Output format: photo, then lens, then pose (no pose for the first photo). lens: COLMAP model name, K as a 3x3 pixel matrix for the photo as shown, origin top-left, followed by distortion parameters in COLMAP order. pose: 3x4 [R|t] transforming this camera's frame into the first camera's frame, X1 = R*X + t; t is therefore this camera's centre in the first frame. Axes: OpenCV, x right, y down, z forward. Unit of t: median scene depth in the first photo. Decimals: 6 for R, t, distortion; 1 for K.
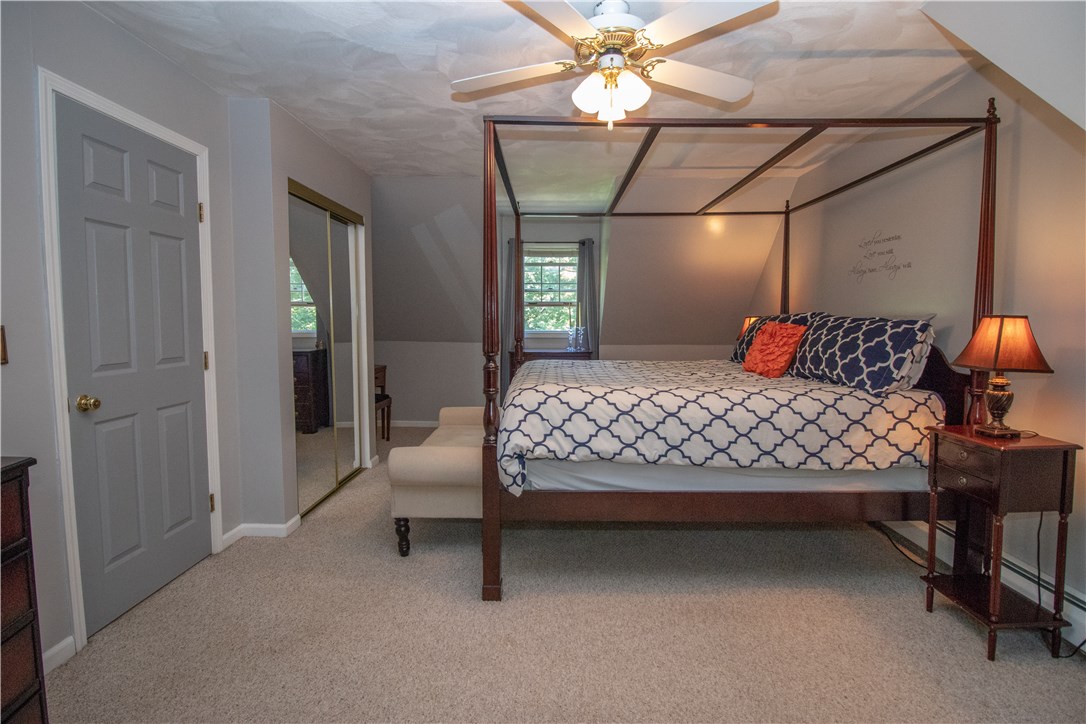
lens RADIAL K [[509.0, 0, 548.9], [0, 509.0, 358.6], [0, 0, 1]] dist [-0.004767, -0.011441]
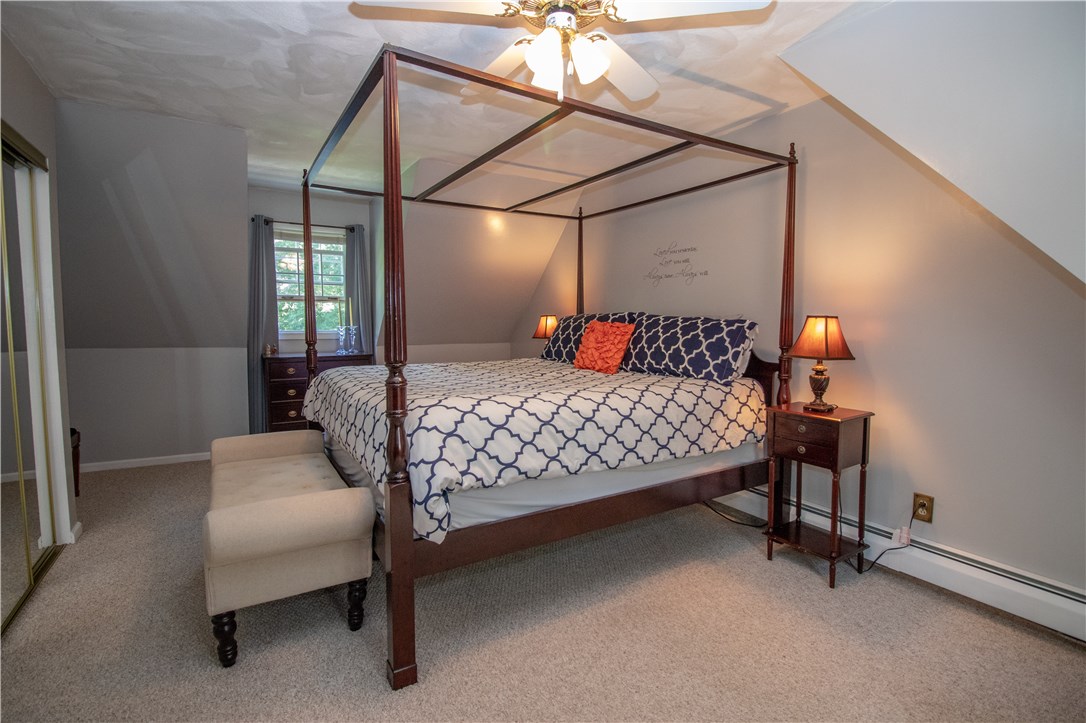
lens RADIAL K [[509.0, 0, 544.1], [0, 509.0, 358.6], [0, 0, 1]] dist [-0.004767, -0.011441]
pose [[0.846012, -0.039556, 0.531694, -0.323072], [0.037157, 0.999194, 0.015212, -0.020207], [-0.531867, 0.006887, 0.846800, 0.242199]]
